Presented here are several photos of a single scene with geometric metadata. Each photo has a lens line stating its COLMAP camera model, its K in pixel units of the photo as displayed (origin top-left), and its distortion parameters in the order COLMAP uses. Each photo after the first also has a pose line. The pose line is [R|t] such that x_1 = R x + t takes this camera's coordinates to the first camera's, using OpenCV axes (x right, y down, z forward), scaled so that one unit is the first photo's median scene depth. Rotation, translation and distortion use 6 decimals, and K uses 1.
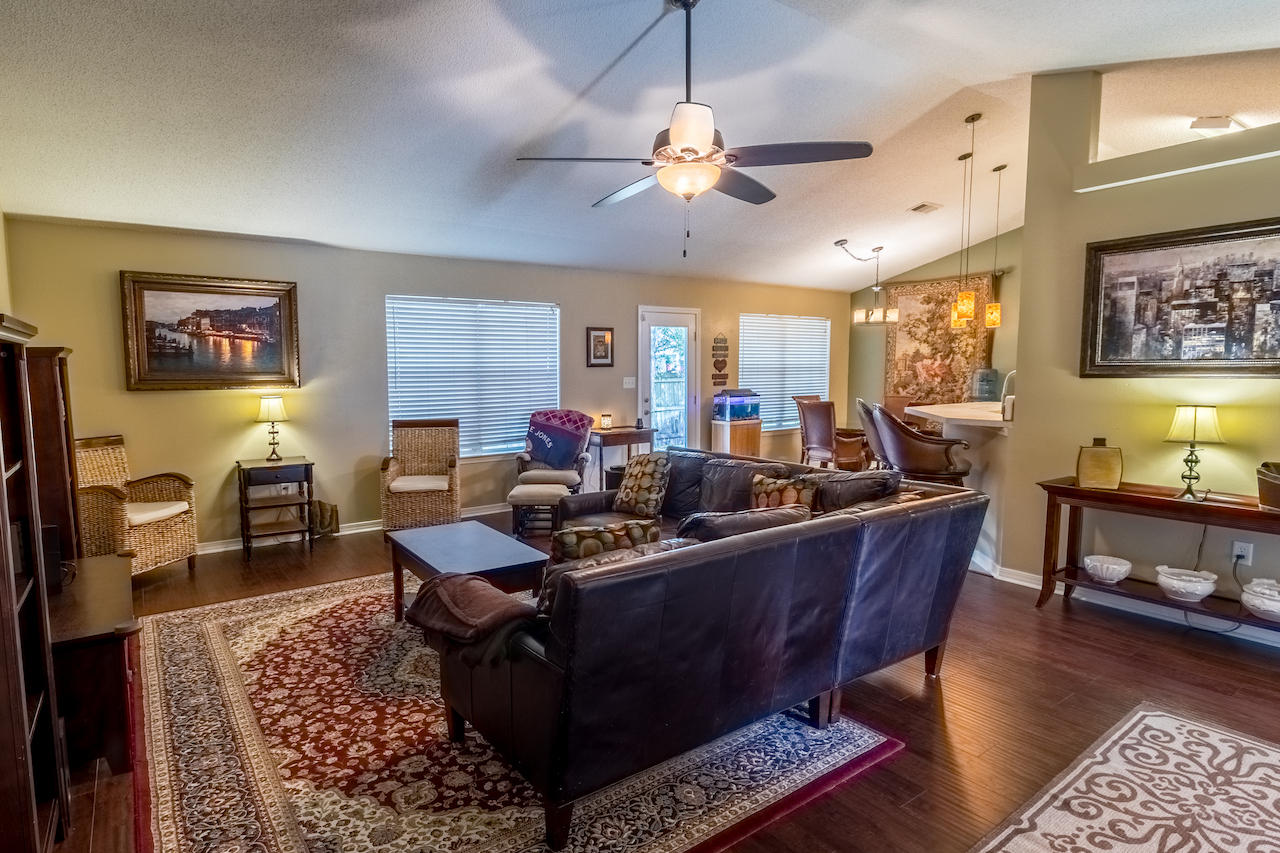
lens RADIAL K [[672.9, 0, 626.9], [0, 672.9, 433.9], [0, 0, 1]] dist [0.000760, -0.000148]
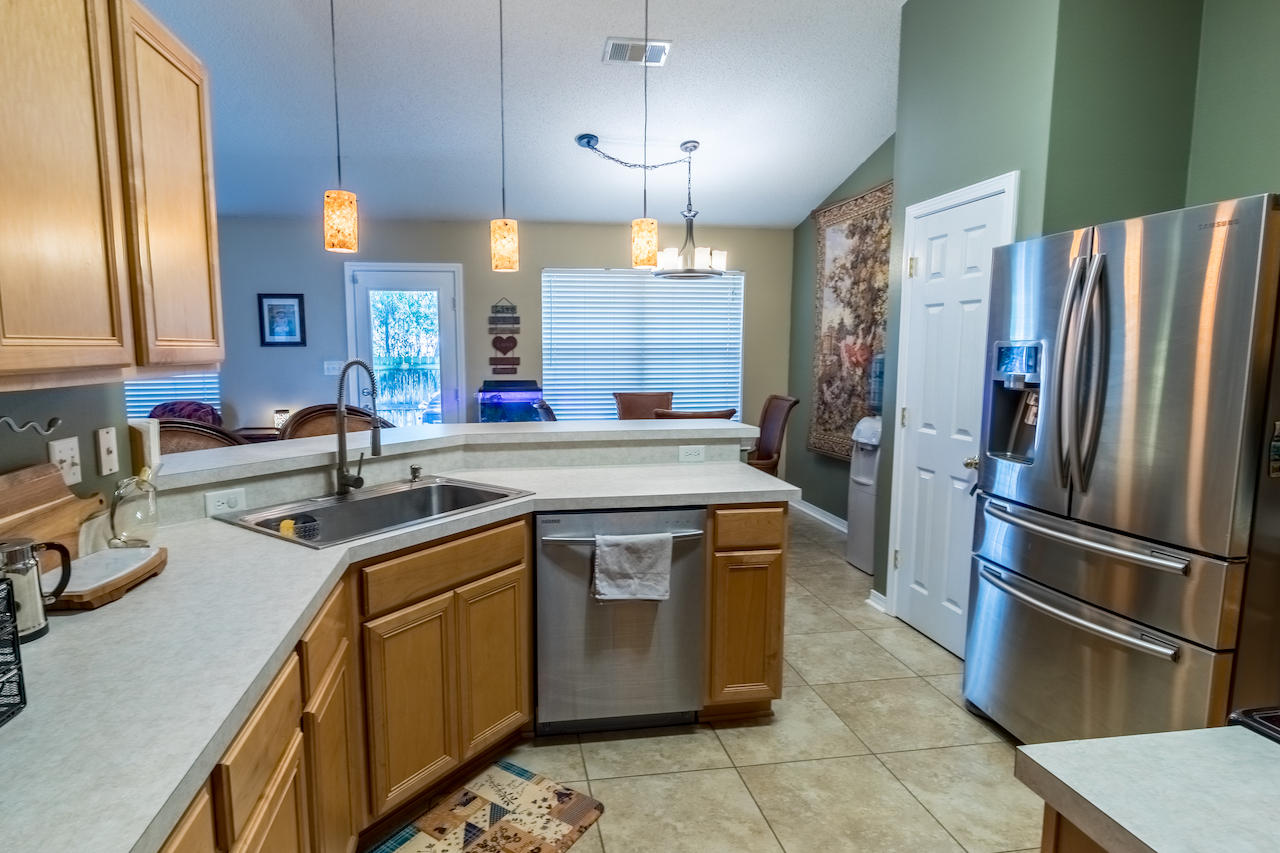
lens RADIAL K [[672.9, 0, 627.4], [0, 672.9, 431.3], [0, 0, 1]] dist [0.000760, -0.000148]
pose [[0.899951, 0.059385, -0.431928, 0.588216], [-0.046425, 0.998100, 0.040499, -0.049029], [0.433513, -0.016395, 0.900998, 0.448828]]
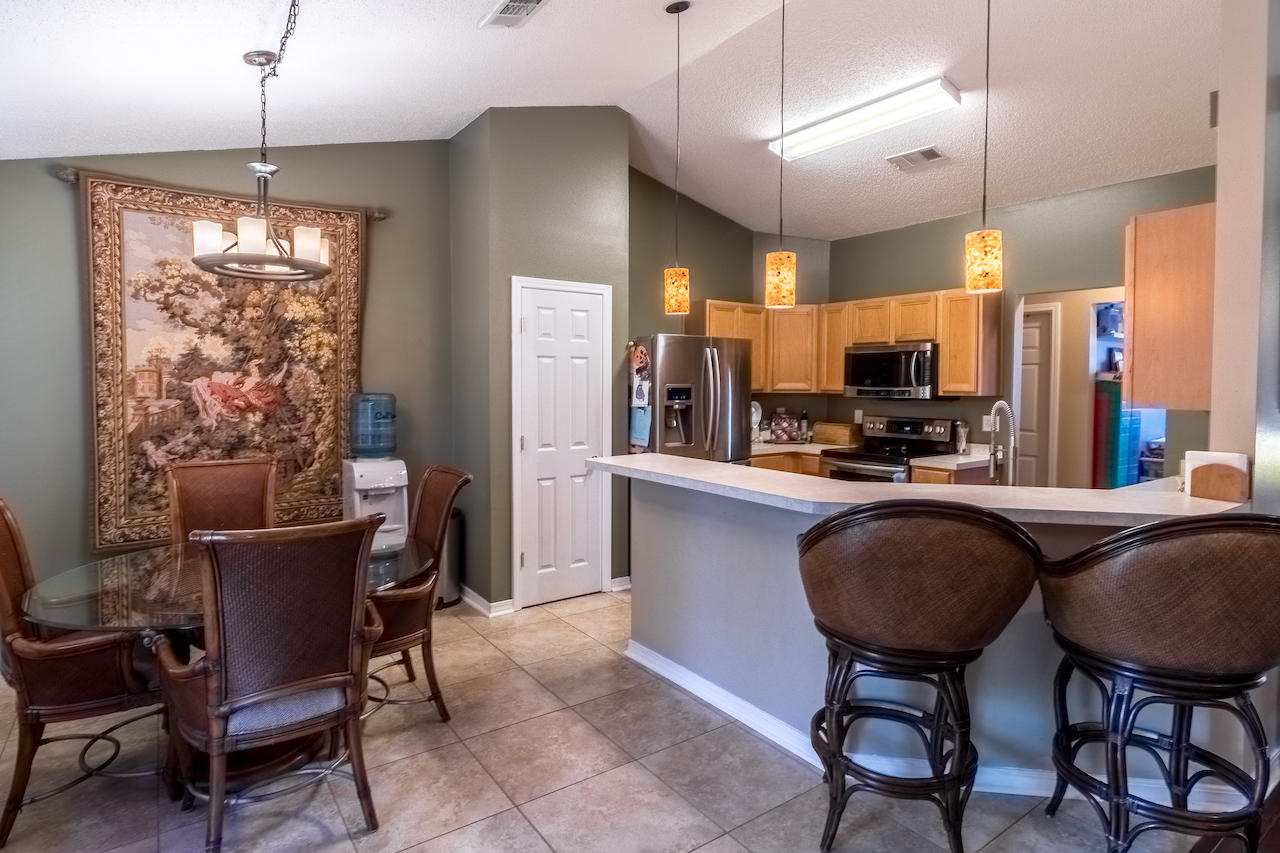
lens RADIAL K [[672.9, 0, 599.5], [0, 672.9, 411.5], [0, 0, 1]] dist [0.000760, -0.000148]
pose [[0.071202, -0.034669, 0.996859, 0.031351], [0.093967, 0.995184, 0.027899, -0.083258], [-0.993026, 0.091686, 0.074117, 0.811926]]
